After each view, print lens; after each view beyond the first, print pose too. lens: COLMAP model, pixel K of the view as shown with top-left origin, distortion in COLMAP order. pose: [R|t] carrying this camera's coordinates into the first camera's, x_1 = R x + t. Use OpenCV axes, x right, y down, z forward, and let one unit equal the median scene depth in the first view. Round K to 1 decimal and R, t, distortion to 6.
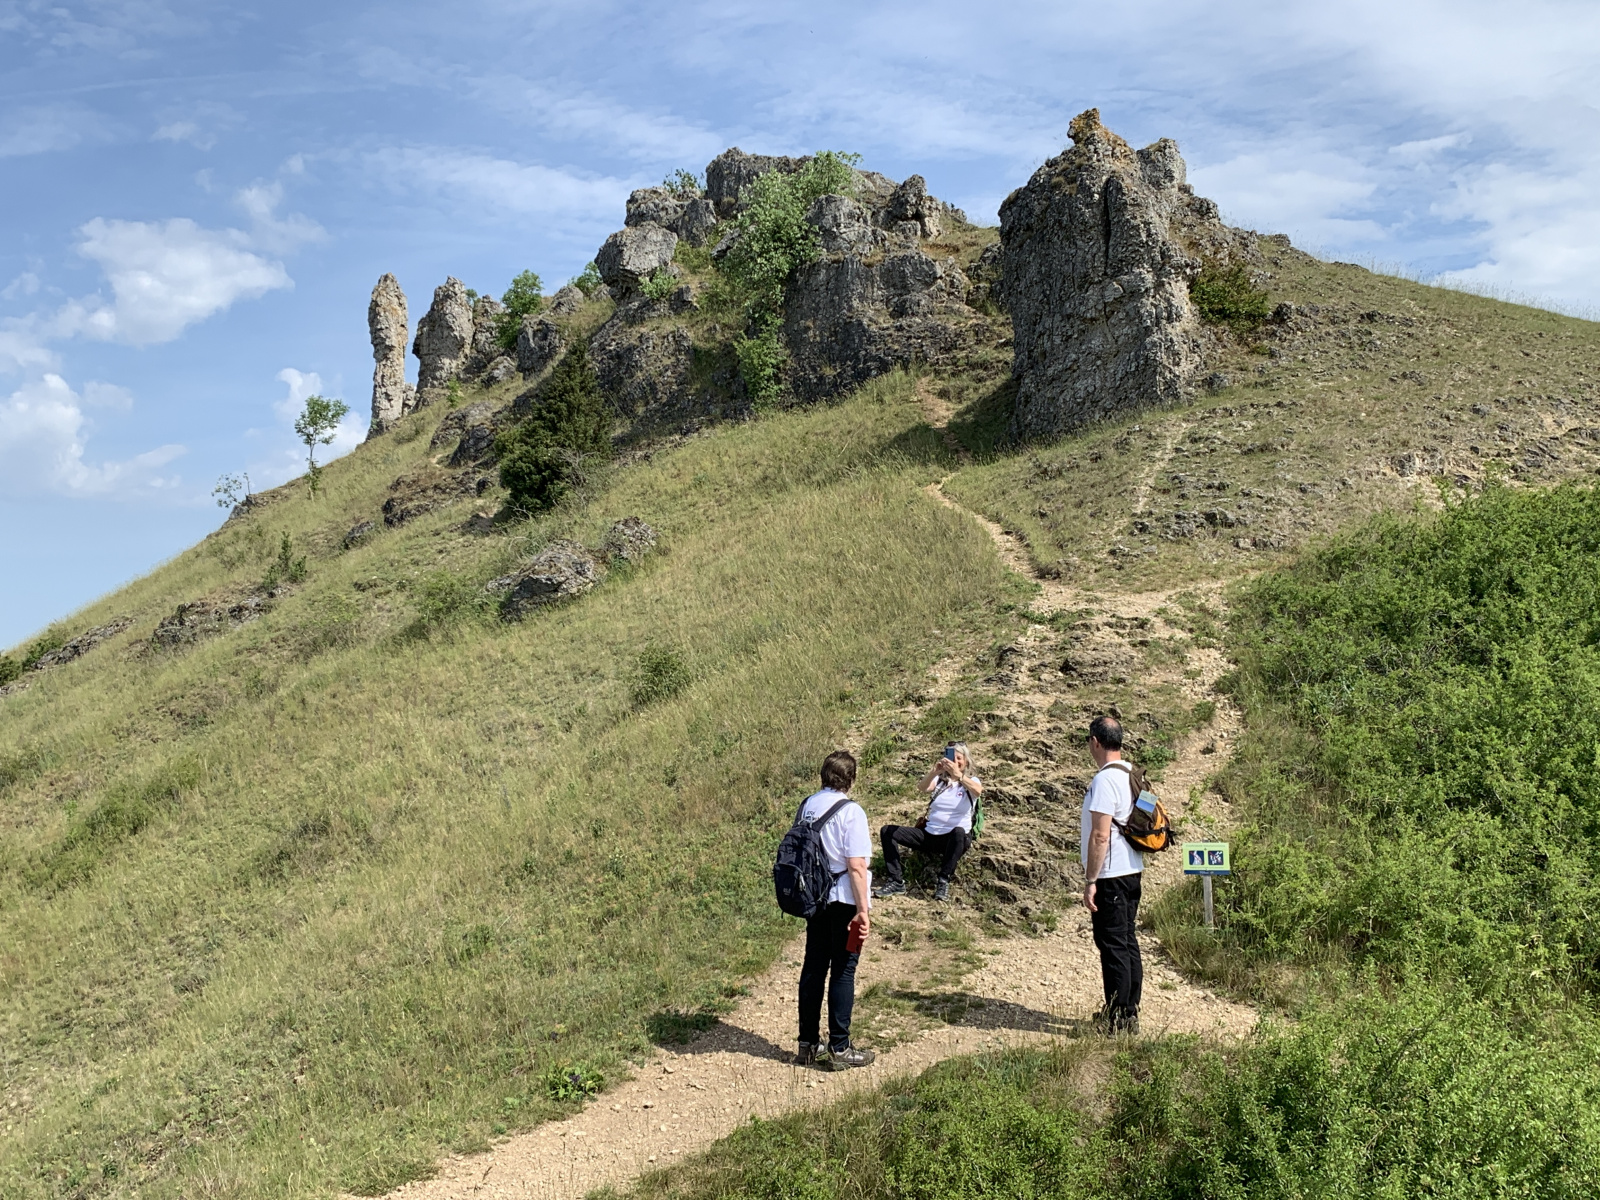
lens RADIAL K [[1707.5, 0, 787.5], [0, 1707.5, 607.3], [0, 0, 1]] dist [0.035367, 0.000000]
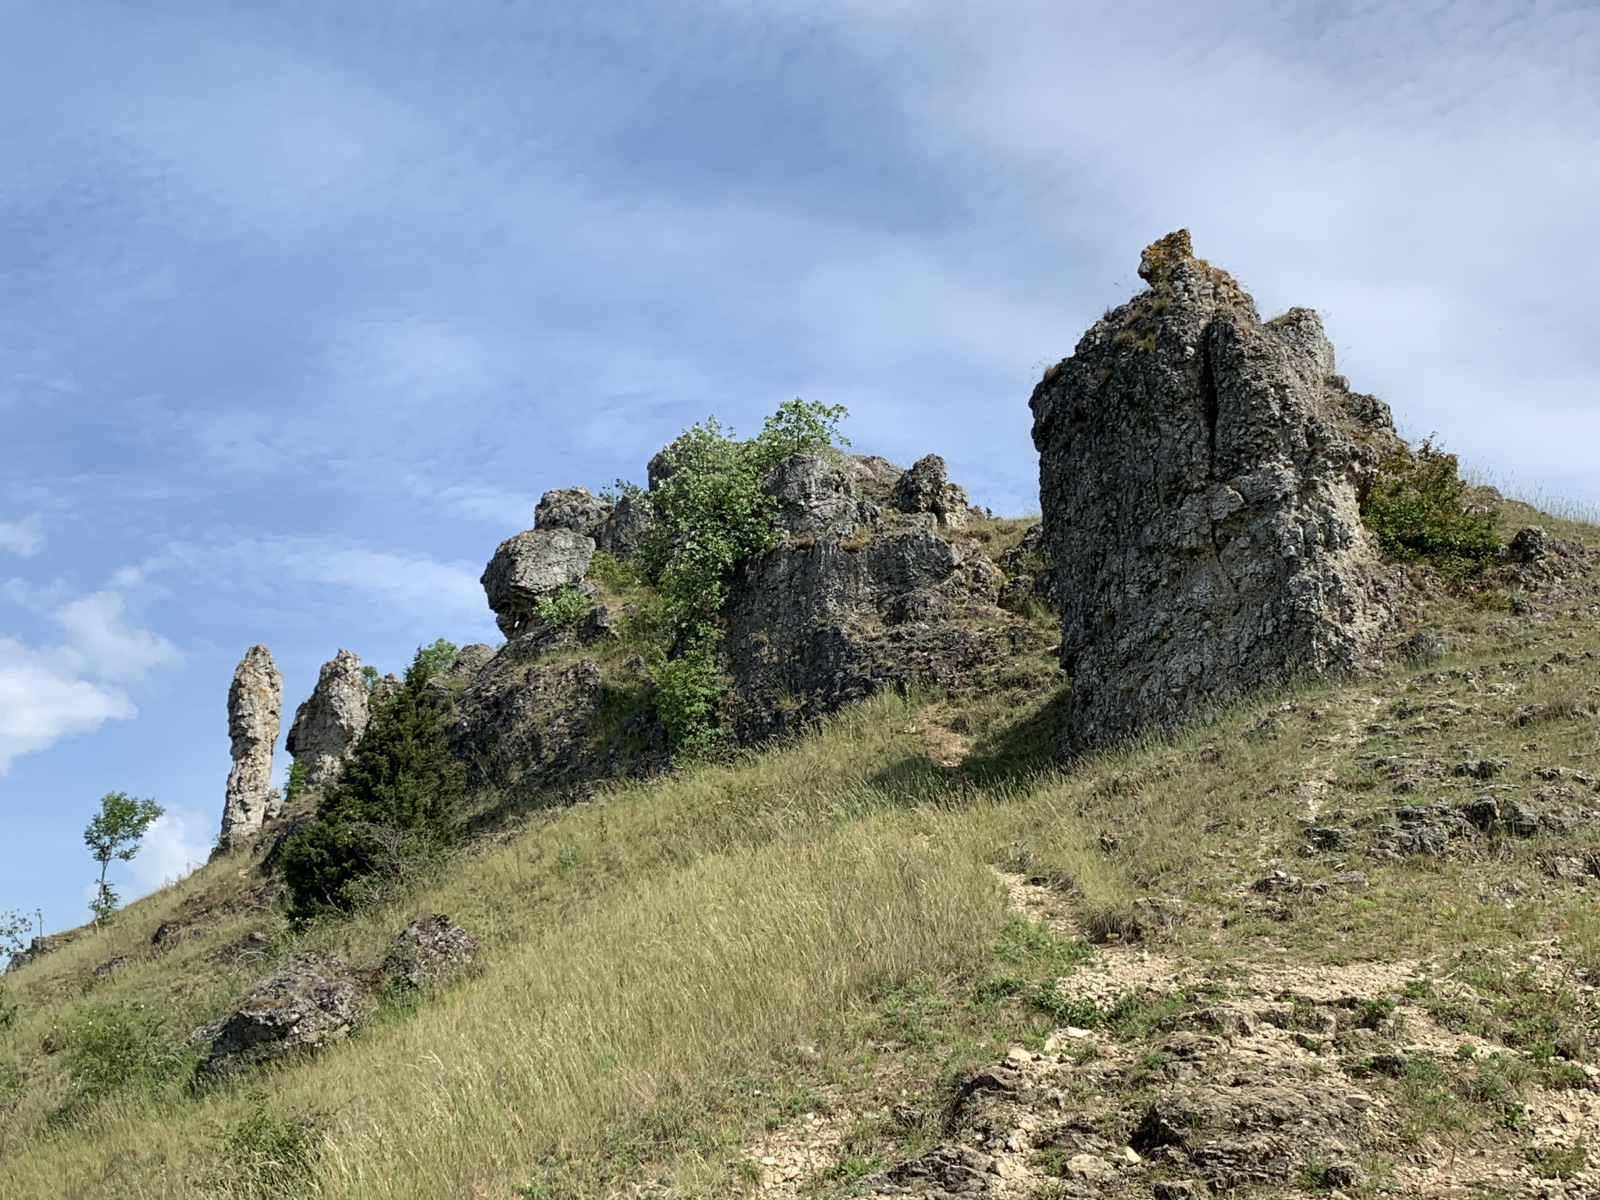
lens RADIAL K [[2100.0, 0, 769.0], [0, 2100.0, 574.4], [0, 0, 1]] dist [0.082281, 0.000000]
pose [[0.999668, 0.000435, -0.025748, 0.052803], [-0.006811, 0.968721, -0.248058, 0.016646], [0.024835, 0.248151, 0.968403, 0.305519]]
